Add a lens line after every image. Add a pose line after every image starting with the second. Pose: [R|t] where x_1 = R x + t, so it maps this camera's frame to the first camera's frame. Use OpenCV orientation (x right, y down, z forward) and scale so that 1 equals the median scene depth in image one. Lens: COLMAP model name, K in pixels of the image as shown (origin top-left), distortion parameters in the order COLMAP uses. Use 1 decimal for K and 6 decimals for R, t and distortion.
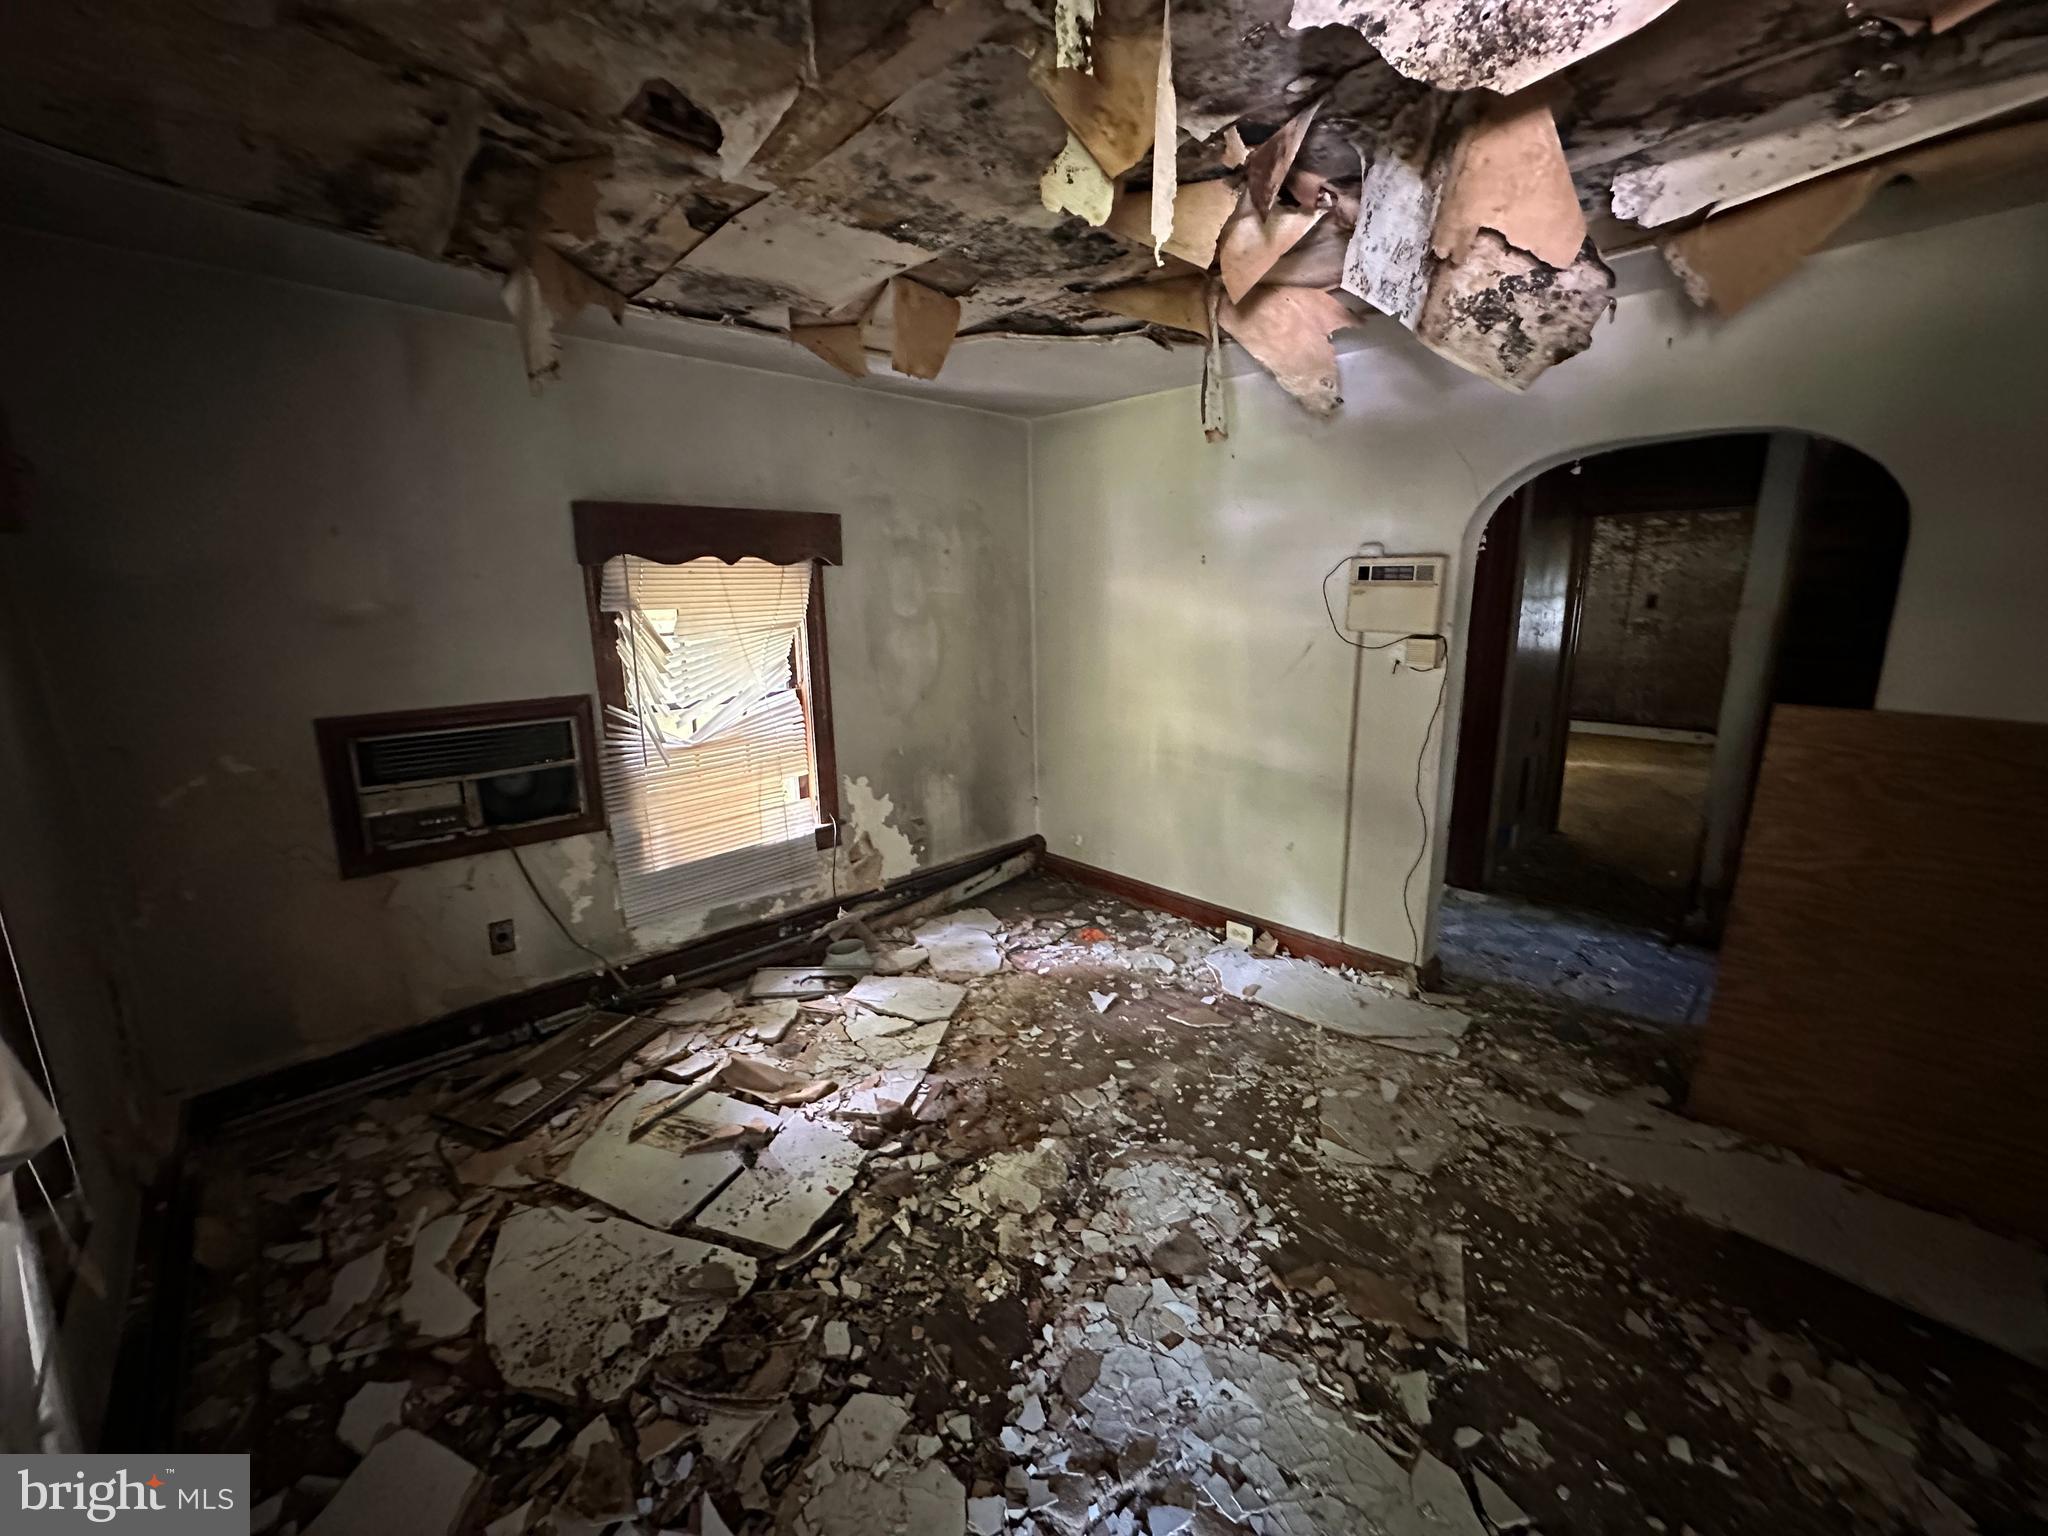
lens RADIAL K [[815.9, 0, 1020.6], [0, 815.9, 767.6], [0, 0, 1]] dist [-0.003398, -0.000217]
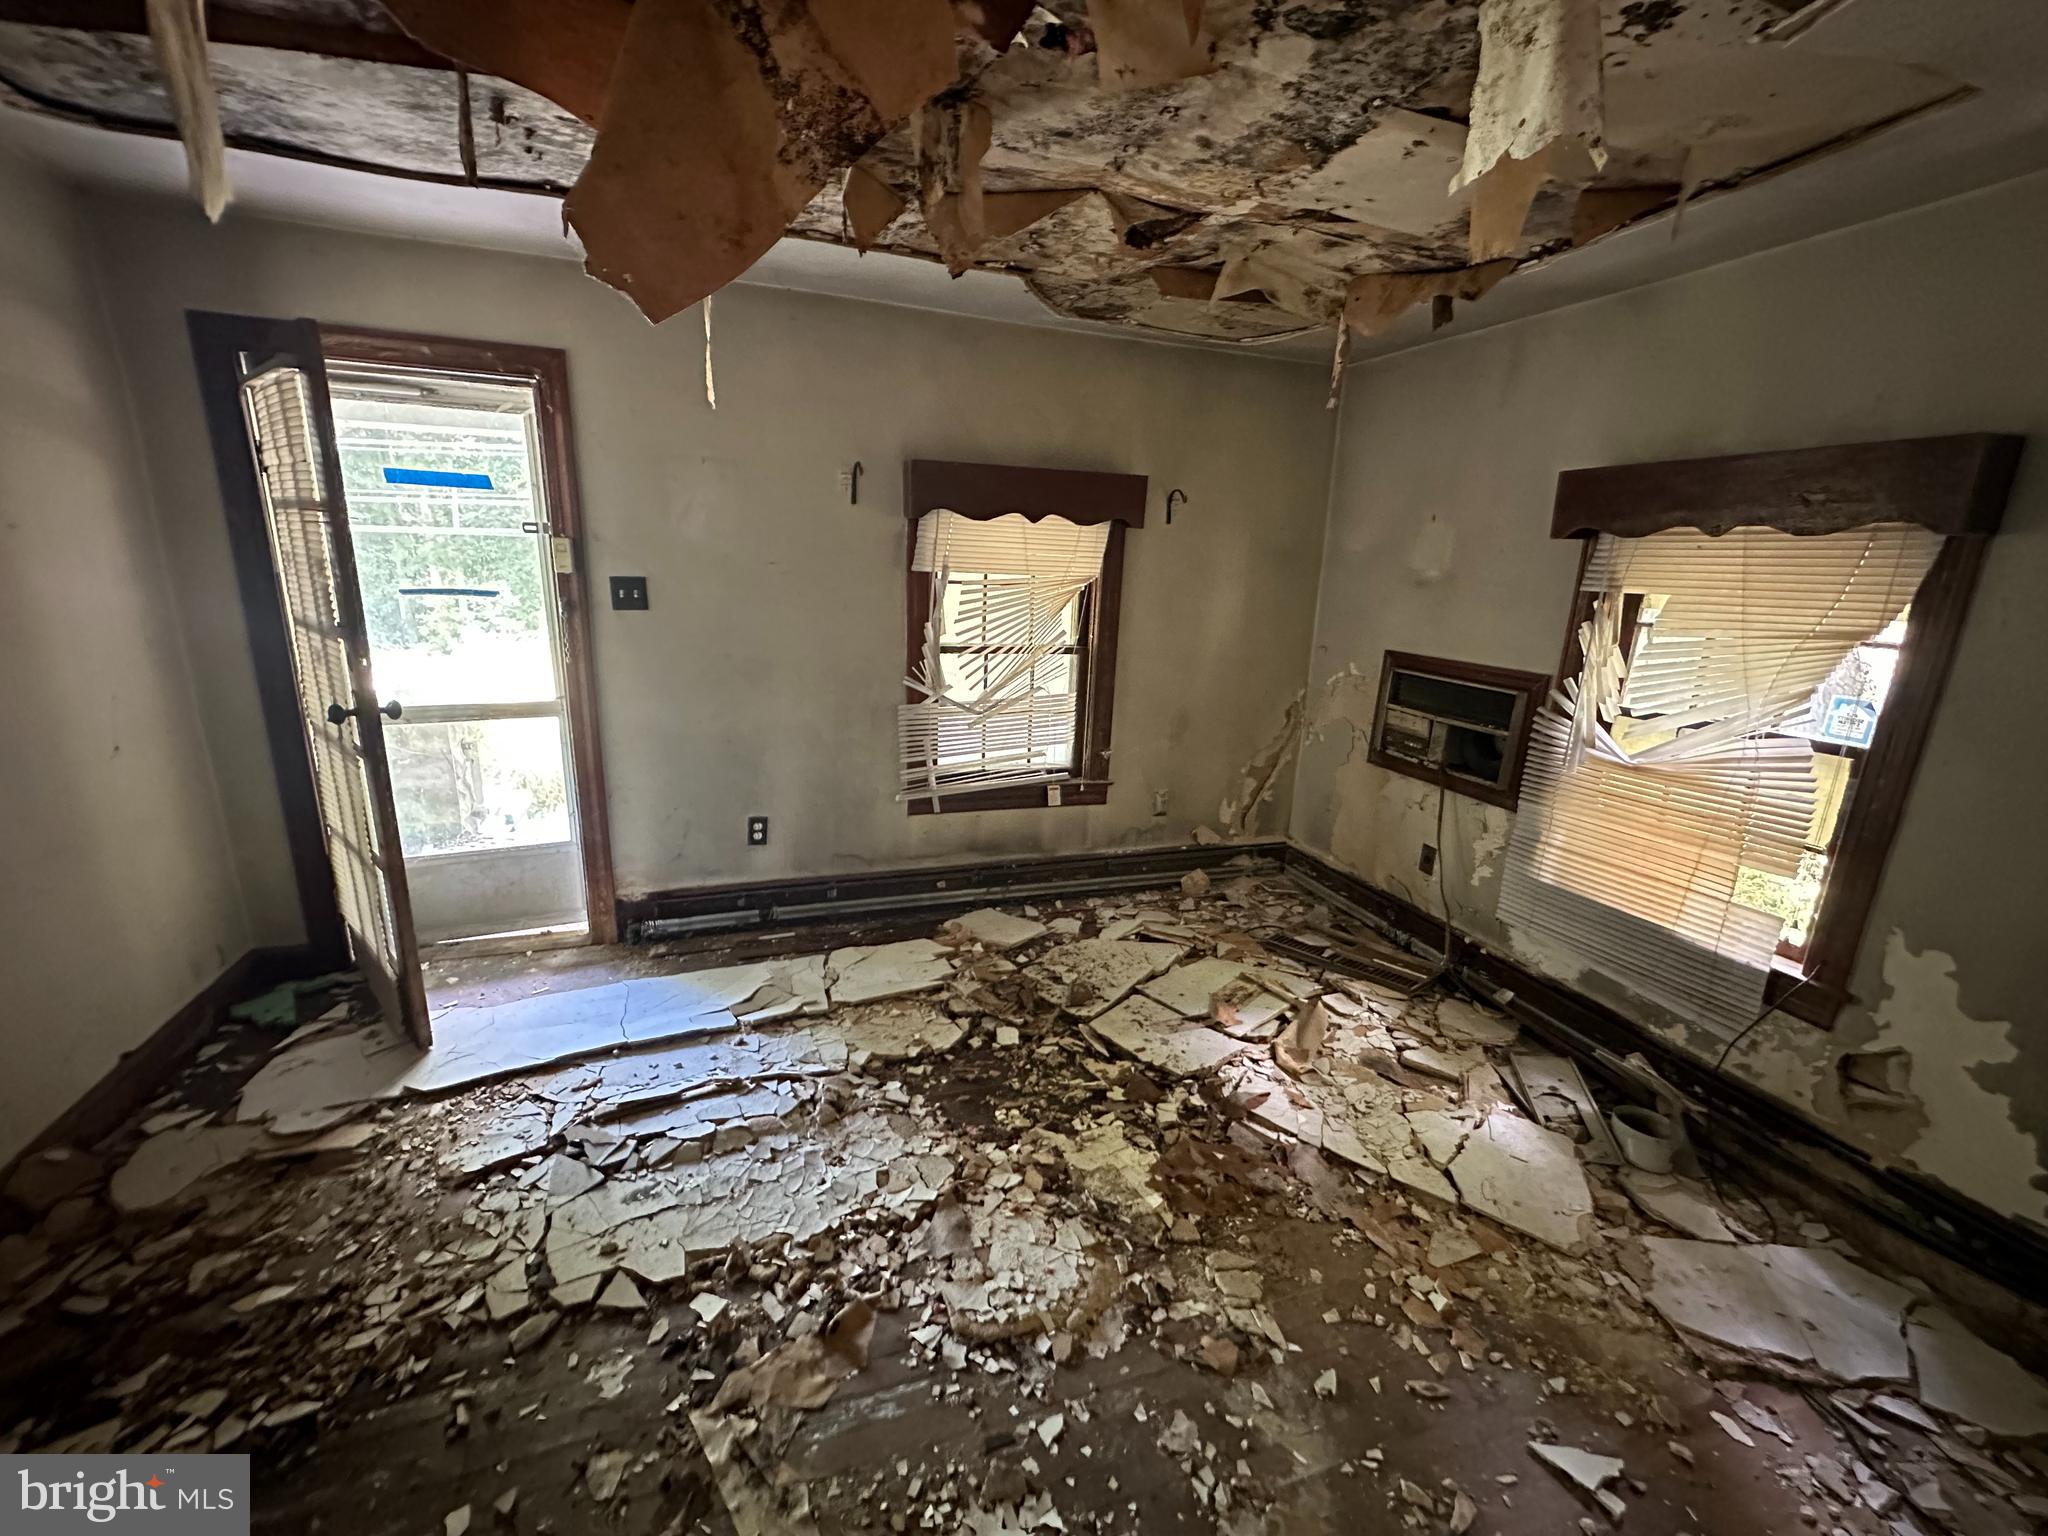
lens RADIAL K [[815.9, 0, 1023.7], [0, 815.9, 765.9], [0, 0, 1]] dist [-0.003398, -0.000217]
pose [[-0.418092, 0.220487, -0.881240, 0.701144], [-0.226626, 0.914106, 0.336229, -0.203635], [0.879682, 0.340287, -0.332212, 0.945444]]
